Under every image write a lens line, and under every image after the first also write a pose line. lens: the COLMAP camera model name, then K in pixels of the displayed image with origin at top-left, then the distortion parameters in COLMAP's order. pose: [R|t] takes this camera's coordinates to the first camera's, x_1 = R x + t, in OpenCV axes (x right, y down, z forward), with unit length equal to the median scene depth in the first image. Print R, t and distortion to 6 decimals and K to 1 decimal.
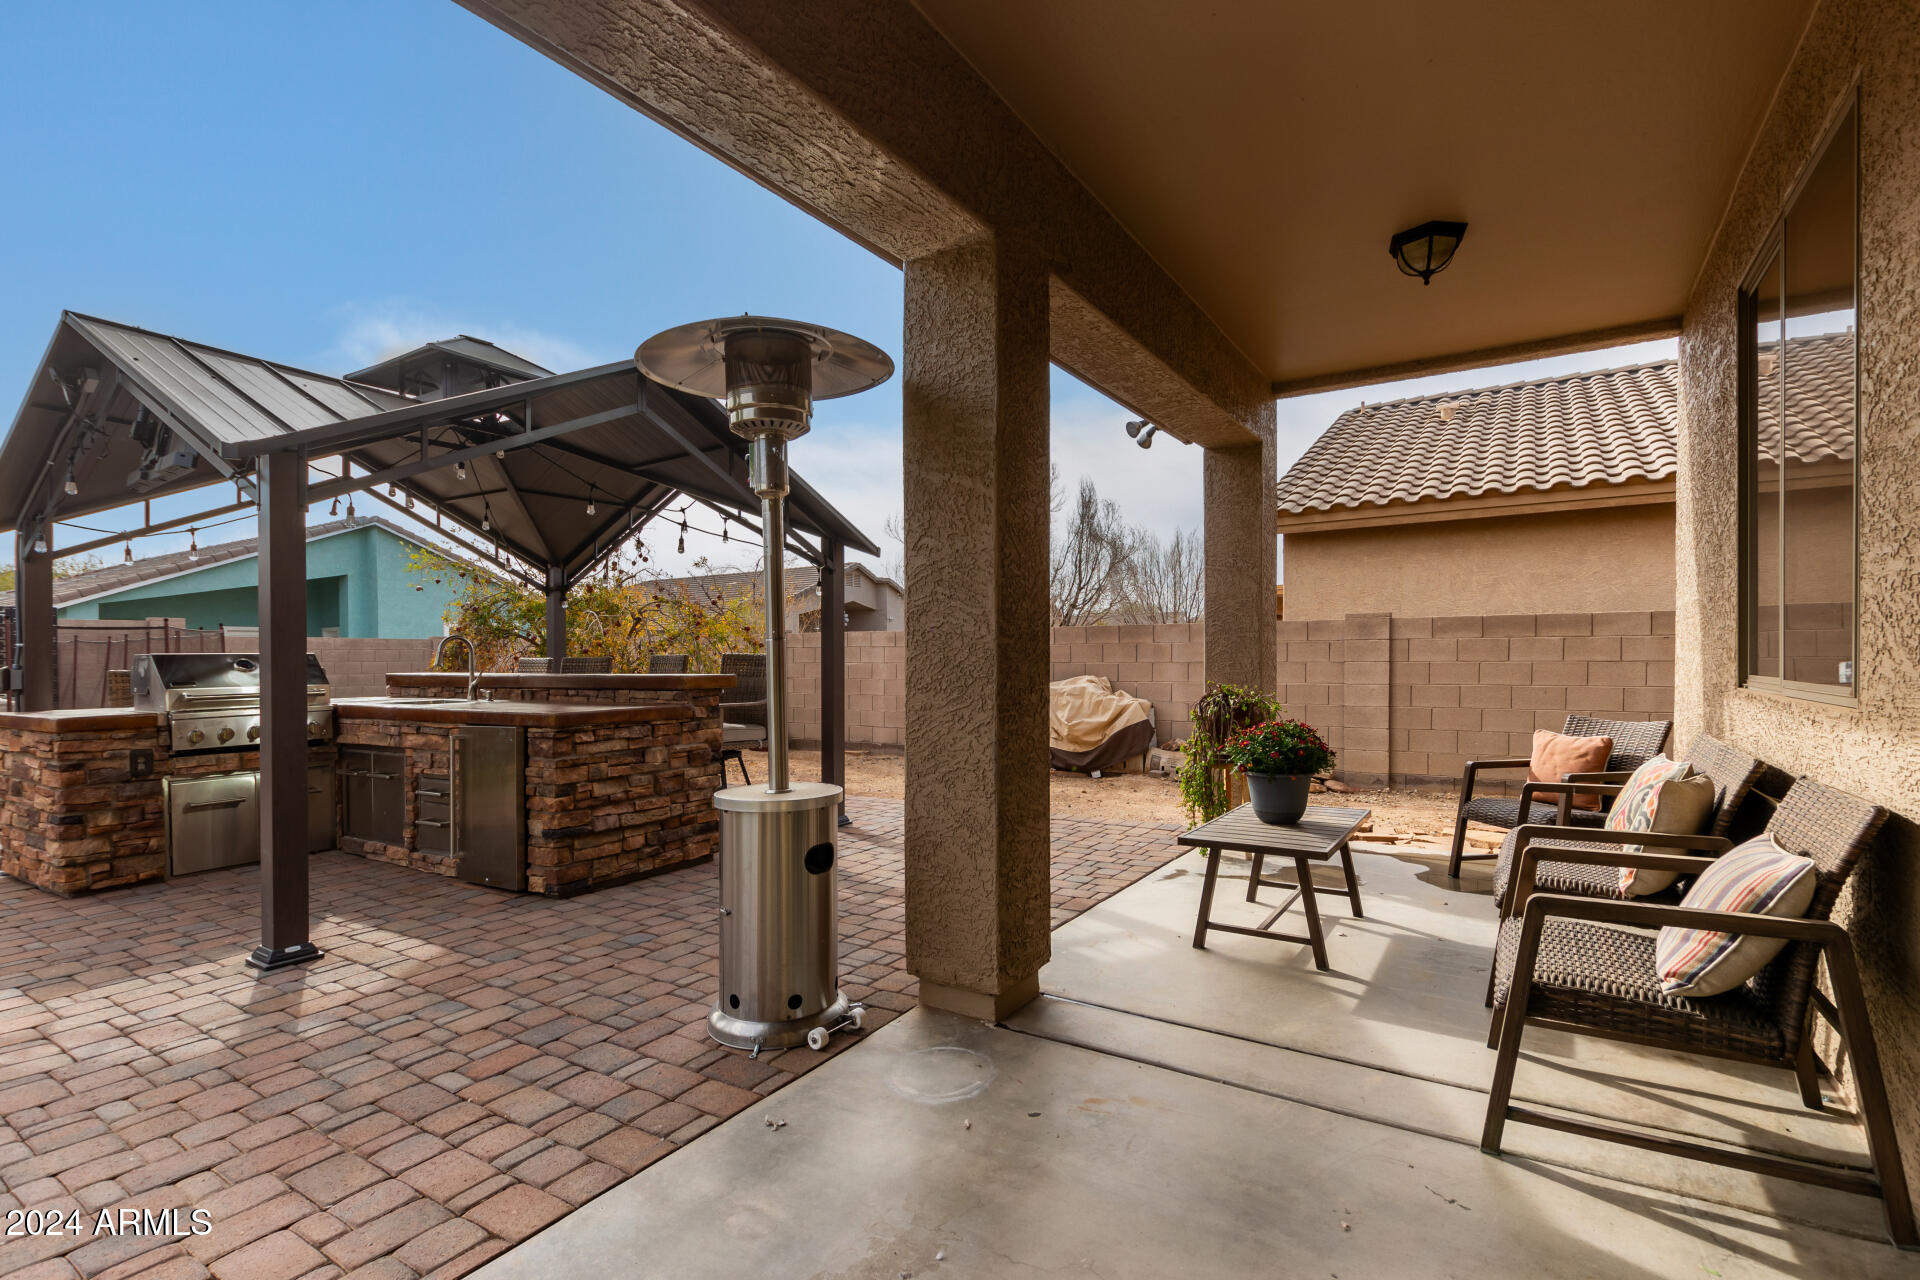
lens RADIAL K [[875.2, 0, 973.0], [0, 875.2, 655.5], [0, 0, 1]] dist [0.006905, -0.003598]
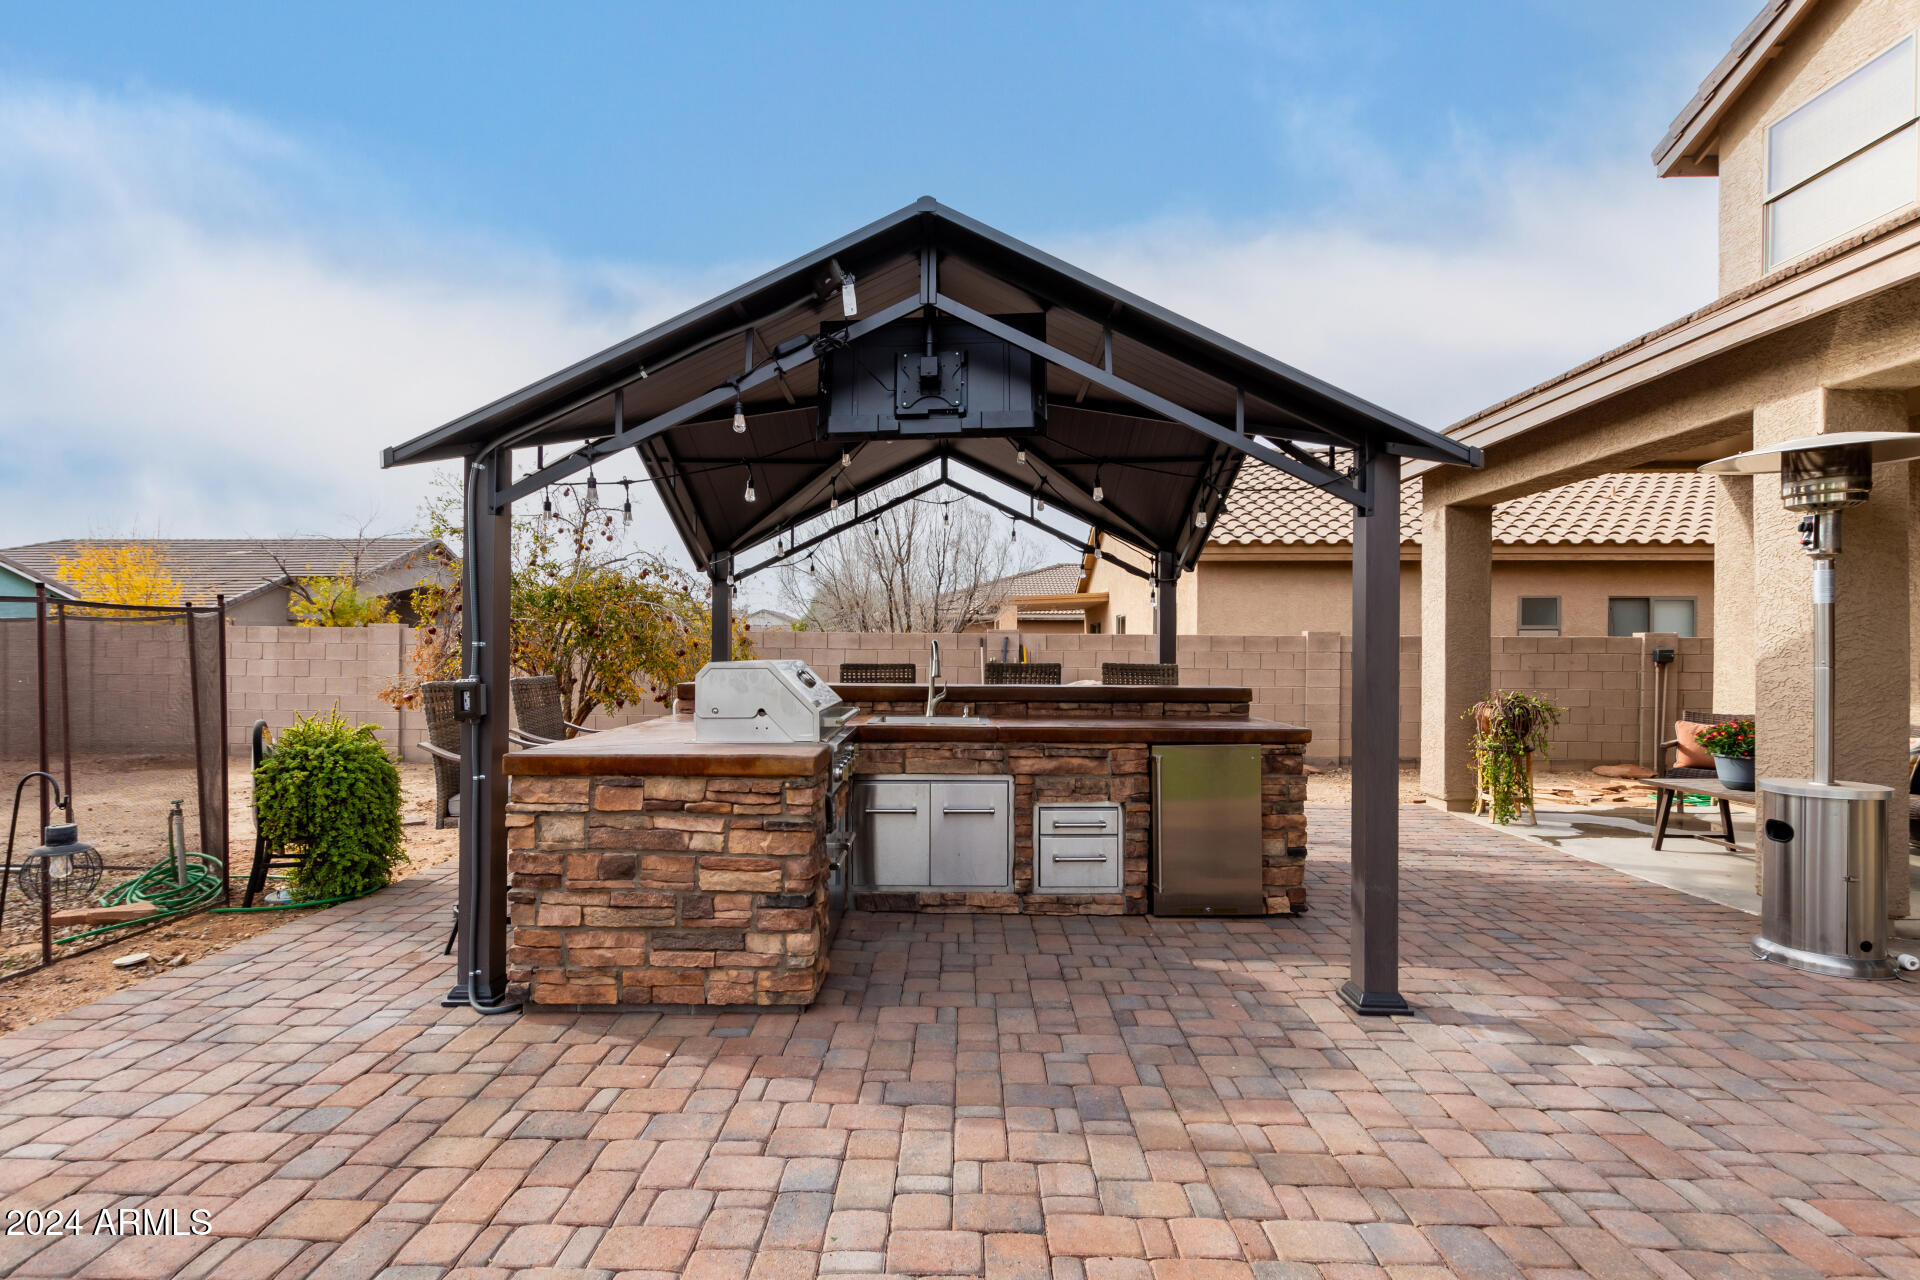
lens RADIAL K [[875.2, 0, 952.9], [0, 875.2, 641.9], [0, 0, 1]] dist [0.006905, -0.003598]
pose [[0.869957, 0.019116, 0.492757, -0.919692], [-0.013045, 0.999791, -0.015755, -0.008511], [-0.492955, 0.007278, 0.870024, 0.232018]]
